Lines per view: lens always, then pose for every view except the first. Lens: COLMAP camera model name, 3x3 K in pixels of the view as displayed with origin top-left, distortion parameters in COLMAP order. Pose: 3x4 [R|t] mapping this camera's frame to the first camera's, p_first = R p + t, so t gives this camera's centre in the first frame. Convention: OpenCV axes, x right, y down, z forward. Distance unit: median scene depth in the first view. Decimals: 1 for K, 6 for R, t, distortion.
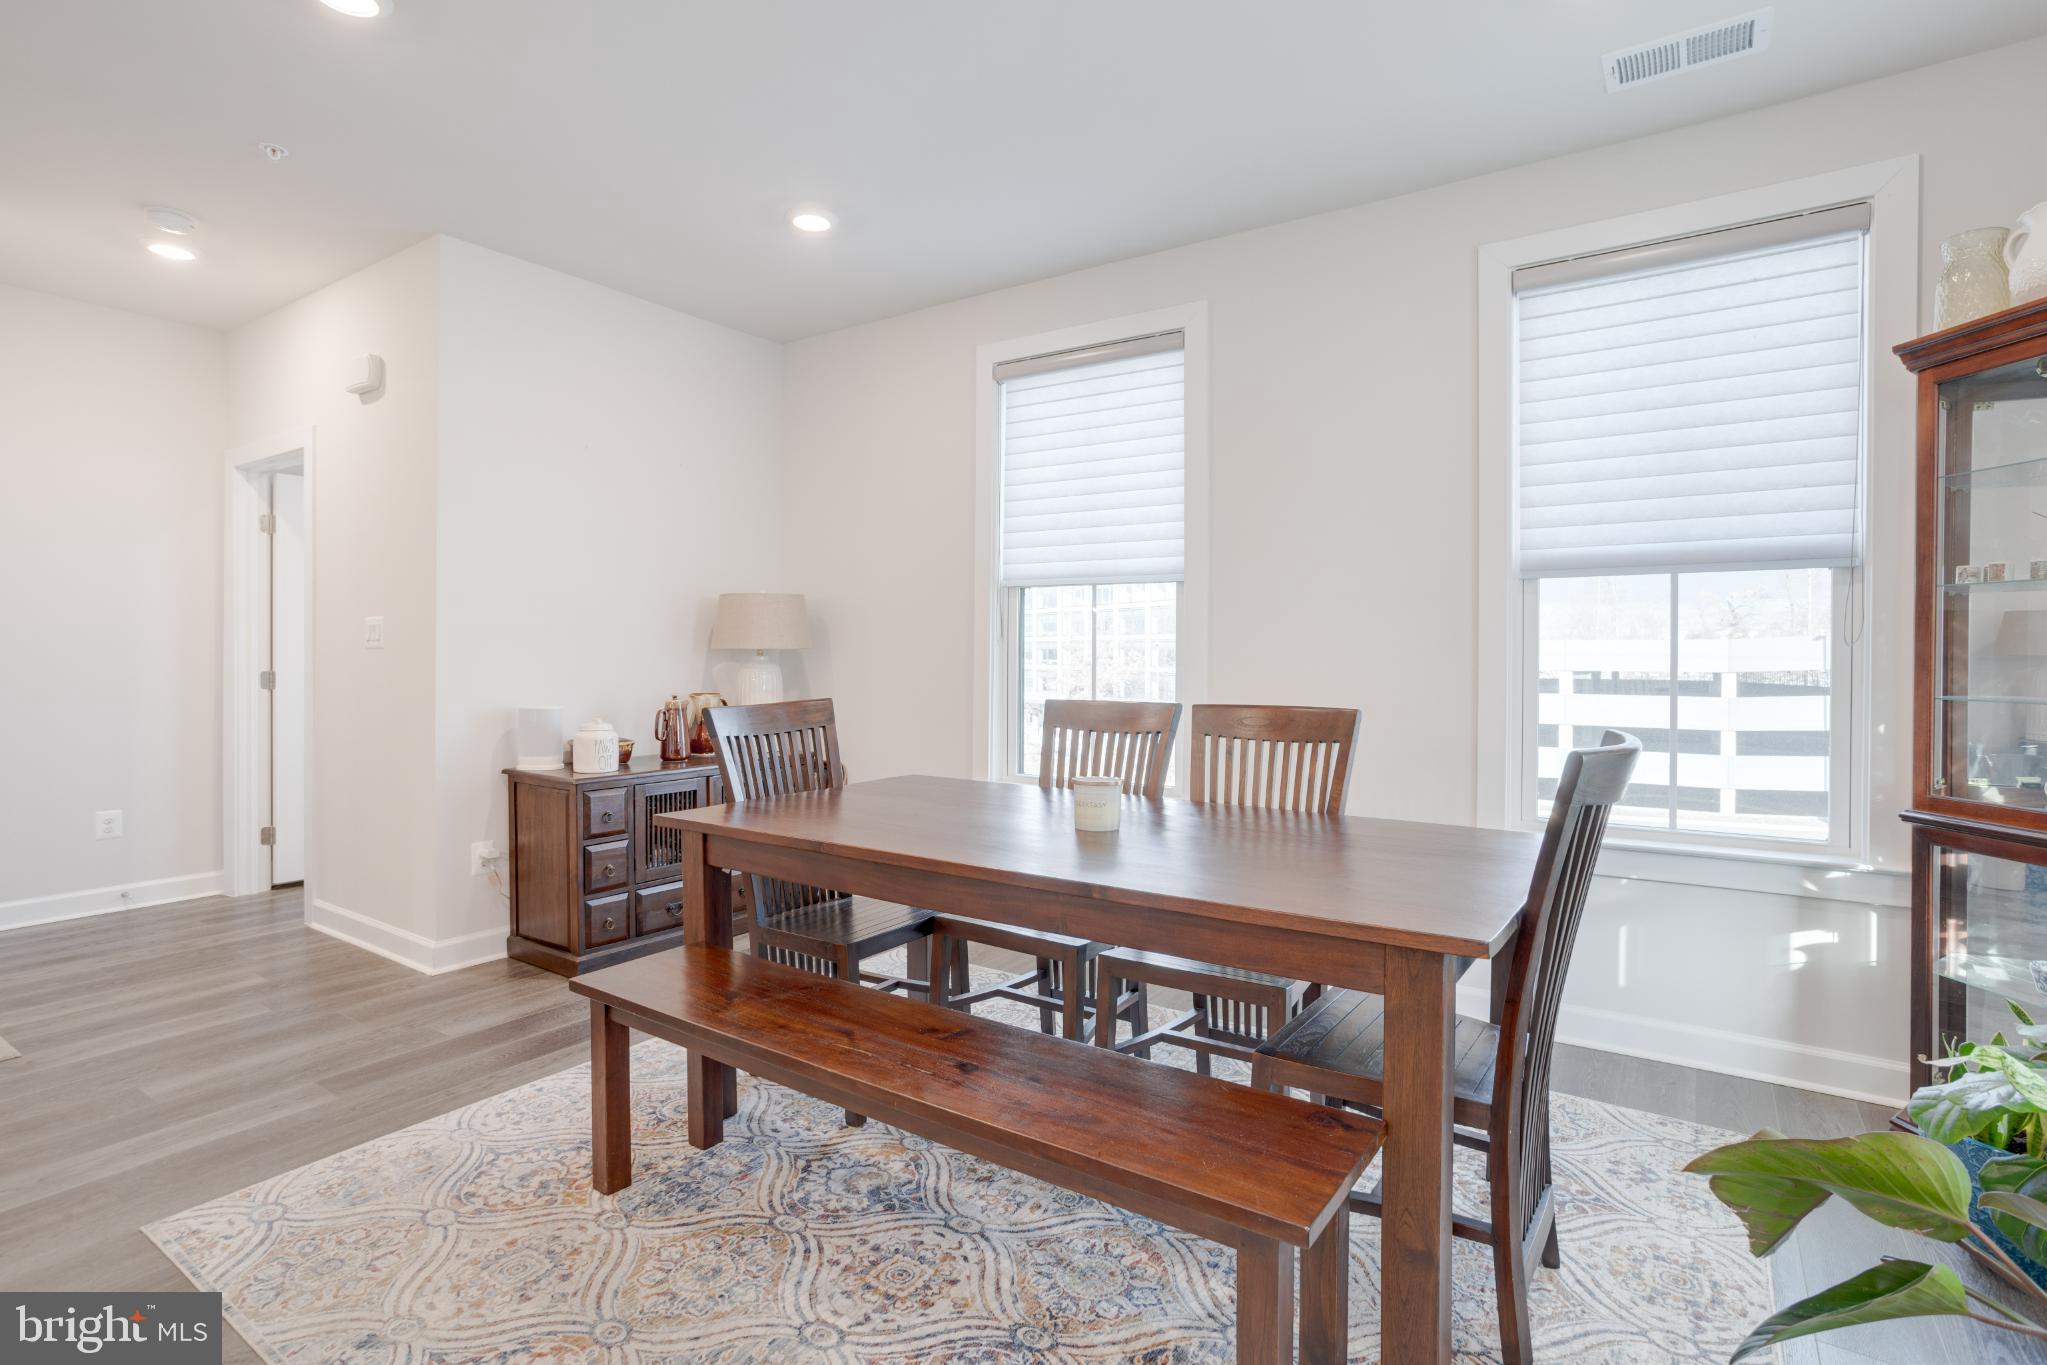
lens RADIAL K [[997.0, 0, 1028.1], [0, 997.0, 666.7], [0, 0, 1]] dist [-0.002093, 0.000376]
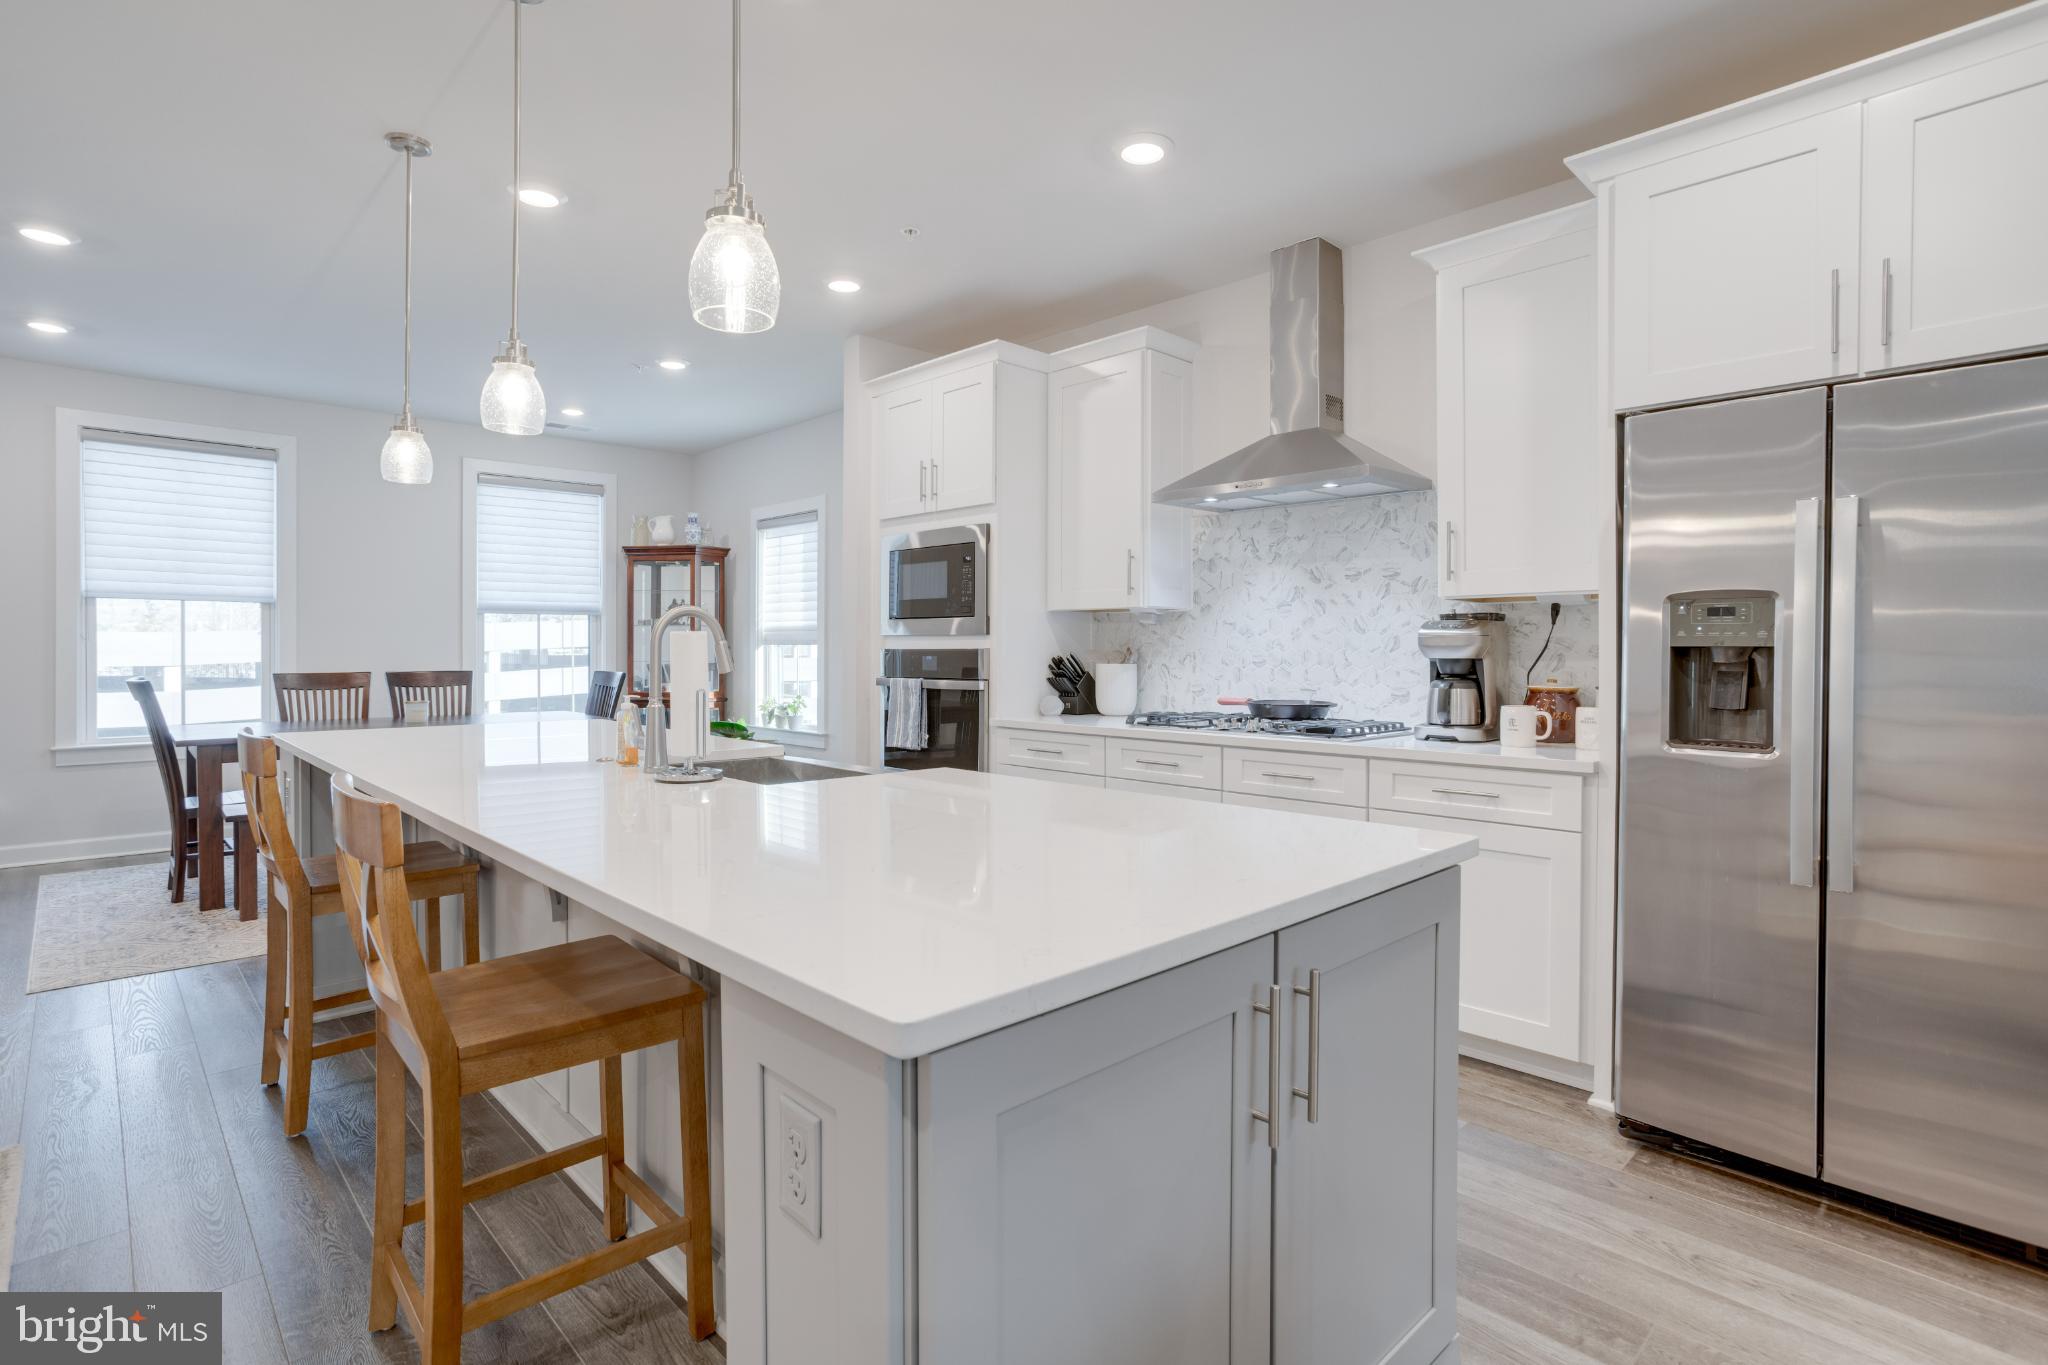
lens RADIAL K [[997.4, 0, 1028.7], [0, 997.4, 665.6], [0, 0, 1]] dist [-0.002093, 0.000376]
pose [[0.215898, -0.019462, 0.976222, -1.182147], [0.013291, 0.999767, 0.016992, 0.003711], [-0.976326, 0.009306, 0.216106, -0.551354]]
